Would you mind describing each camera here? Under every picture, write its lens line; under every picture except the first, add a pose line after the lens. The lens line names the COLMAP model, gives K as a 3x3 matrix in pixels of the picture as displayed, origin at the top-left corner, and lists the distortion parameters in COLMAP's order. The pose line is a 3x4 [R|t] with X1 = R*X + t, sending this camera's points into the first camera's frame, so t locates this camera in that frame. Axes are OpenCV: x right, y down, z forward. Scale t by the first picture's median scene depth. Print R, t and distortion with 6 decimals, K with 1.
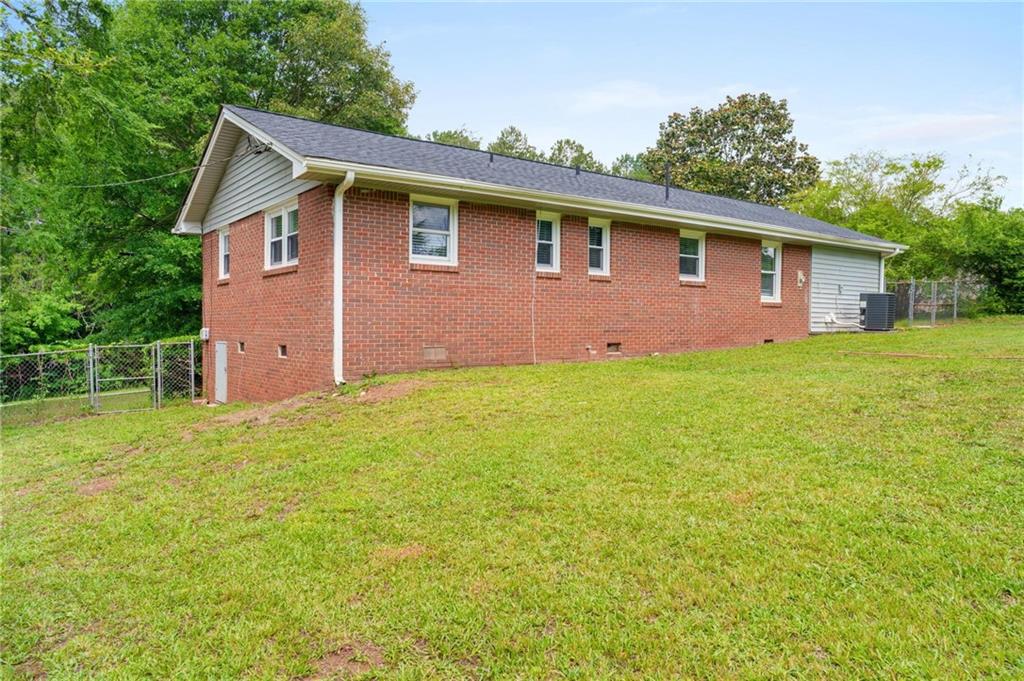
lens RADIAL K [[696.4, 0, 512.0], [0, 696.4, 340.5], [0, 0, 1]] dist [0.020237, -0.004338]
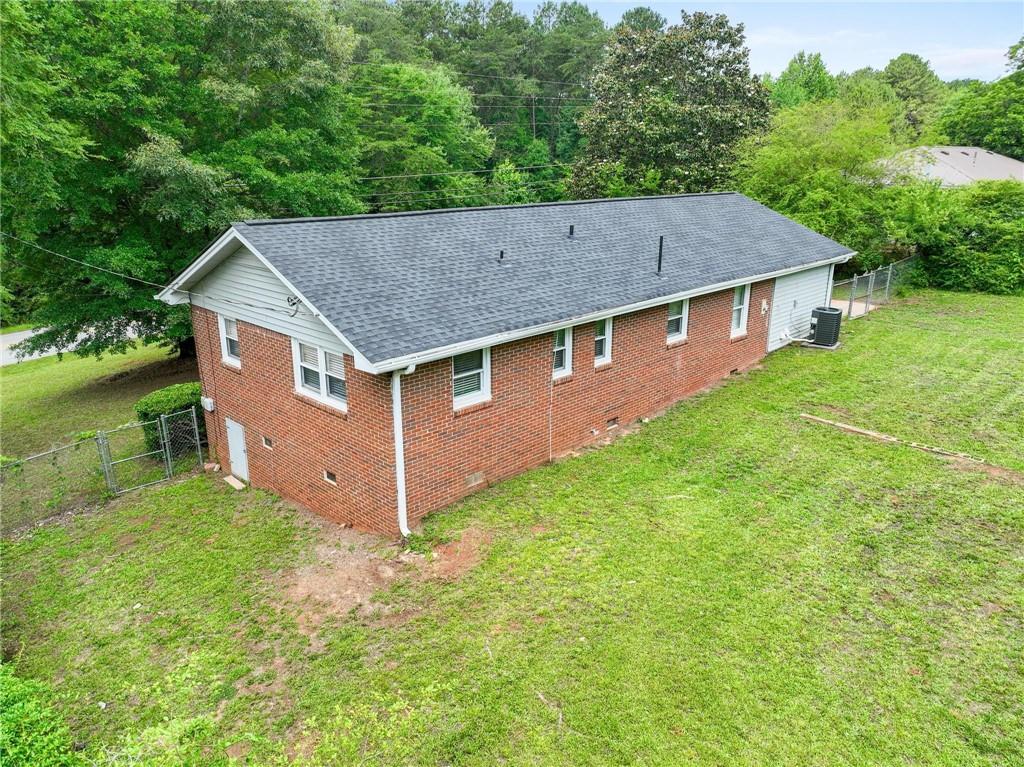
lens RADIAL K [[744.2, 0, 512.0], [0, 744.2, 383.5], [0, 0, 1]] dist [-0.009126, 0.059675]
pose [[0.990155, -0.044205, 0.132814, -0.148315], [0.006160, 0.961668, 0.274147, -0.334773], [-0.139841, -0.270630, 0.952472, -0.079629]]
